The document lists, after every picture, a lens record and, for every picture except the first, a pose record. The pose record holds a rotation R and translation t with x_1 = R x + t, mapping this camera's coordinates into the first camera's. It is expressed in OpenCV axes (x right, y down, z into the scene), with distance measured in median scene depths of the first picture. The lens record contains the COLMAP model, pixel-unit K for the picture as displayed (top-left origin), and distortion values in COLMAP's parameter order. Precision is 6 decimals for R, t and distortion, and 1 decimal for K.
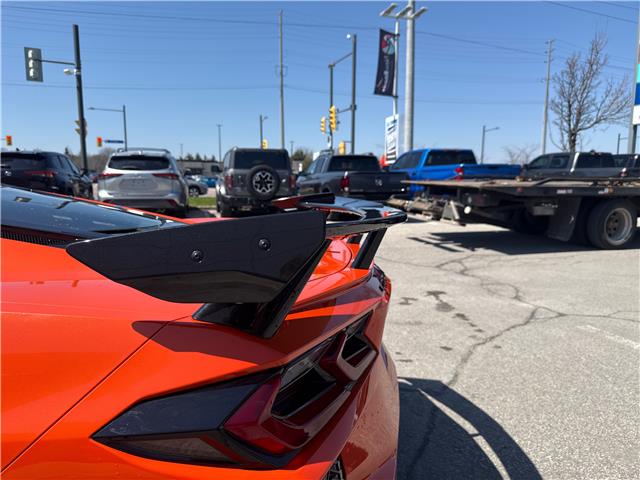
lens RADIAL K [[455.2, 0, 319.0], [0, 455.2, 244.3], [0, 0, 1]] dist [0.017262, -0.037293]
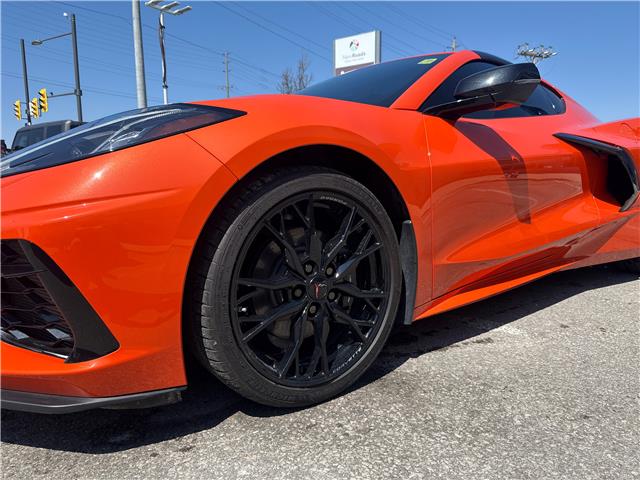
lens RADIAL K [[455.2, 0, 319.0], [0, 455.2, 244.3], [0, 0, 1]] dist [0.017262, -0.037293]
pose [[0.768324, -0.094869, 0.632991, -0.255145], [0.096666, 0.994810, 0.031763, 0.034783], [-0.632719, 0.036784, 0.773507, -0.009852]]
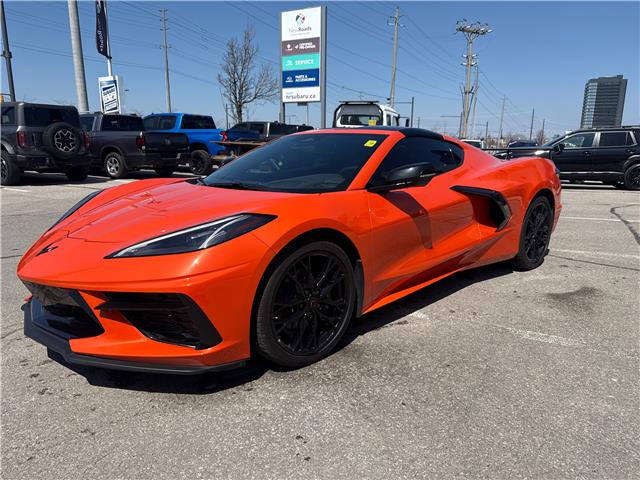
lens RADIAL K [[451.9, 0, 319.4], [0, 451.9, 241.6], [0, 0, 1]] dist [0.079873, -0.113865]
pose [[0.683551, -0.145608, 0.715231, -0.302631], [0.091884, 0.989270, 0.113584, 0.010593], [-0.724096, -0.011923, 0.689596, -0.047999]]
